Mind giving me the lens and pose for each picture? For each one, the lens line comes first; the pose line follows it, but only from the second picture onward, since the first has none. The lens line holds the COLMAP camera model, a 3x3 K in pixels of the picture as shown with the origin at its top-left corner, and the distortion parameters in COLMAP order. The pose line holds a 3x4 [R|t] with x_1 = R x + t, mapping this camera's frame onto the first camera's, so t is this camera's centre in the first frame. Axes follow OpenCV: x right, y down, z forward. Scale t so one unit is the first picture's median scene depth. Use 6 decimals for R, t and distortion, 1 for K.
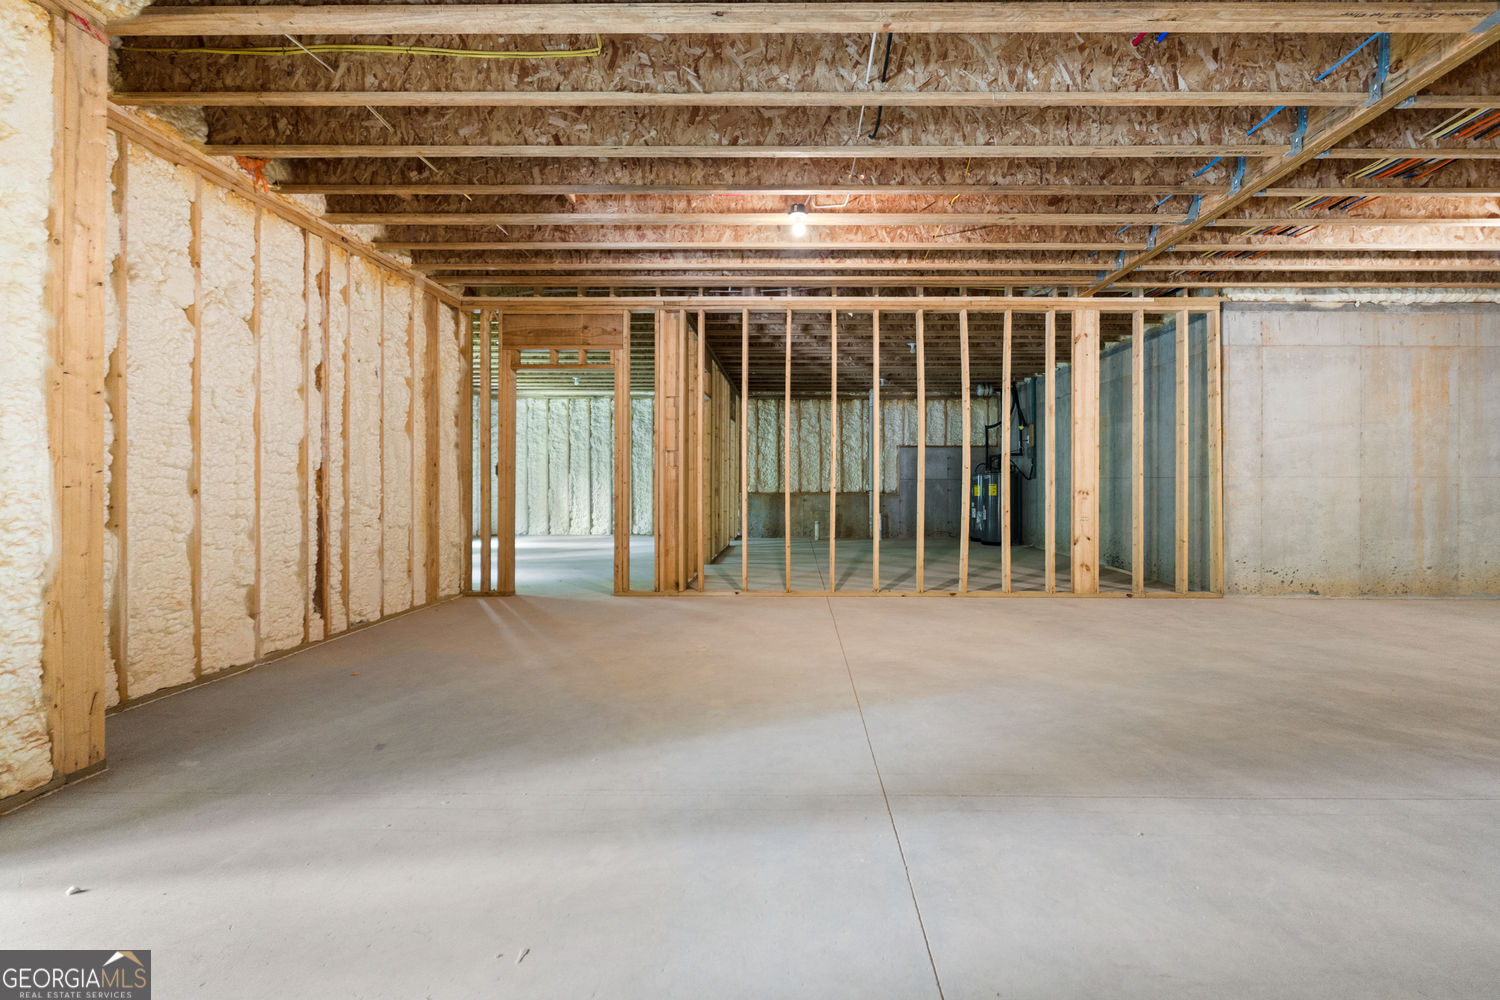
lens RADIAL K [[695.0, 0, 753.9], [0, 695.0, 485.3], [0, 0, 1]] dist [-0.007277, 0.001532]
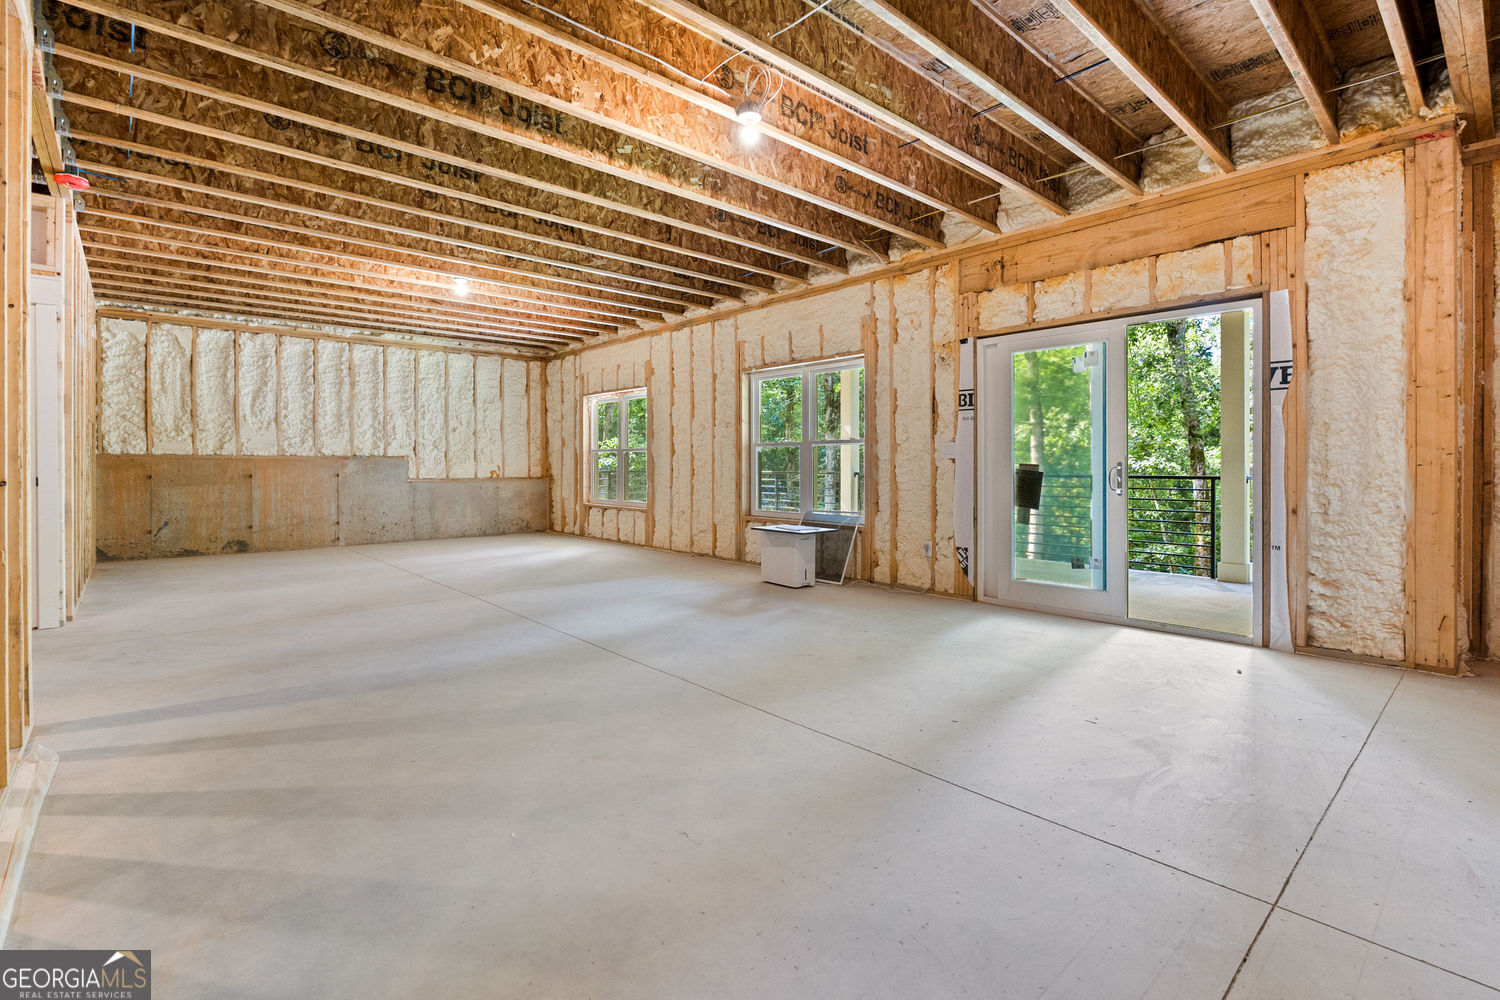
lens RADIAL K [[695.0, 0, 750.5], [0, 695.0, 467.1], [0, 0, 1]] dist [-0.007277, 0.001532]
pose [[-0.735630, 0.001402, -0.677382, 1.017318], [-0.000247, 0.999997, 0.002338, 0.002633], [0.677384, 0.001887, -0.735627, 1.114646]]
